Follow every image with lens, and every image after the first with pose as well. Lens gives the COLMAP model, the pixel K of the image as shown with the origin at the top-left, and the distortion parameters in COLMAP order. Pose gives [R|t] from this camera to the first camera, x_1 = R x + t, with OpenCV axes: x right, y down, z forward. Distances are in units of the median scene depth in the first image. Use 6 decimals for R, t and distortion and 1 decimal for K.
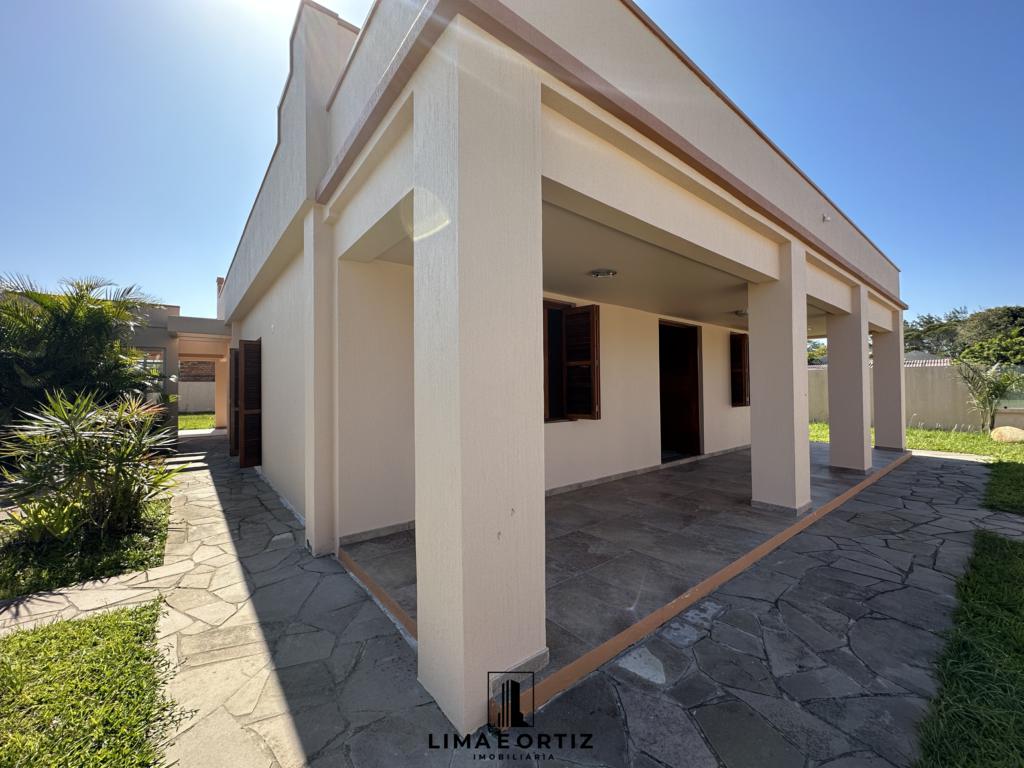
lens RADIAL K [[407.4, 0, 509.1], [0, 407.4, 381.5], [0, 0, 1]] dist [-0.000852, 0.000529]
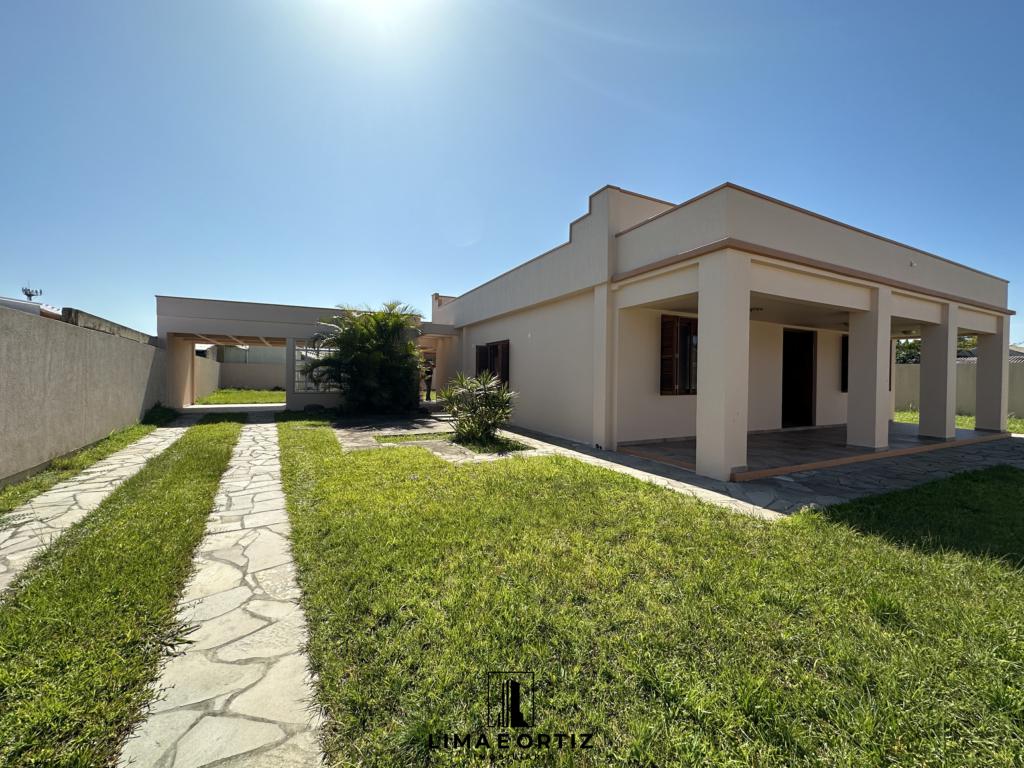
lens RADIAL K [[407.4, 0, 513.6], [0, 407.4, 382.0], [0, 0, 1]] dist [-0.000852, 0.000529]
pose [[0.979390, 0.023580, -0.200599, -0.251061], [-0.017290, 0.999304, 0.033047, 0.006375], [0.201239, -0.028898, 0.979116, -0.556725]]
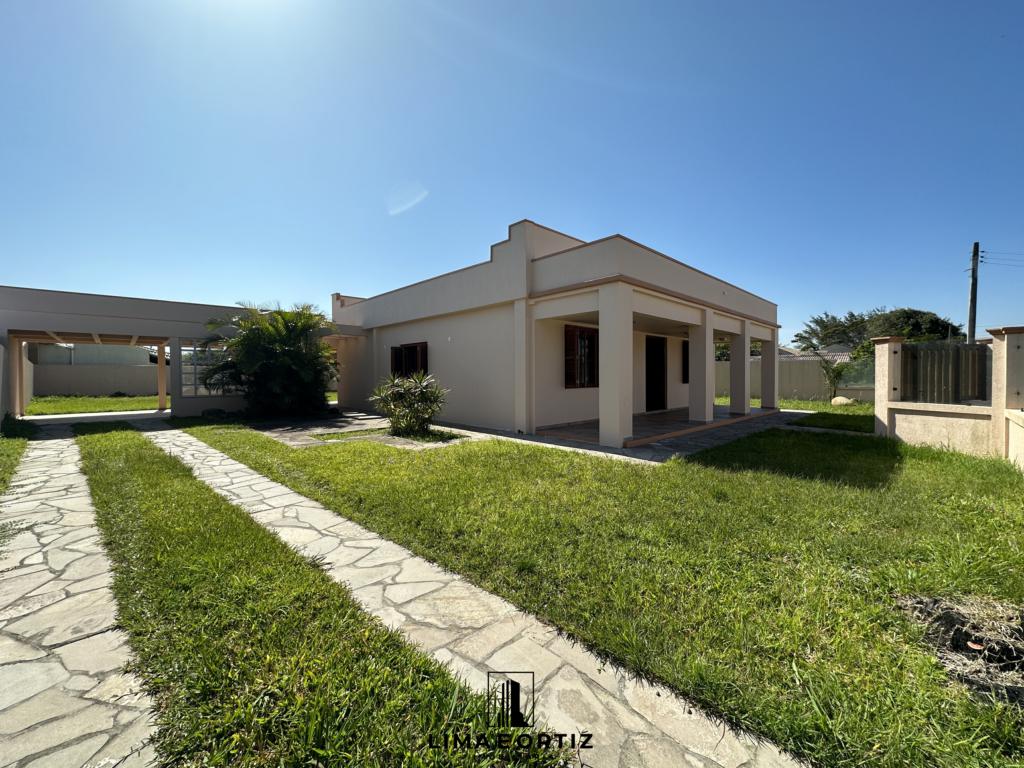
lens RADIAL K [[407.4, 0, 512.4], [0, 407.4, 382.3], [0, 0, 1]] dist [-0.000852, 0.000529]
pose [[0.995610, 0.003652, 0.093523, -0.387292], [-0.006897, 0.999384, 0.034402, 0.003675], [-0.093340, -0.034896, 0.995023, -0.756714]]
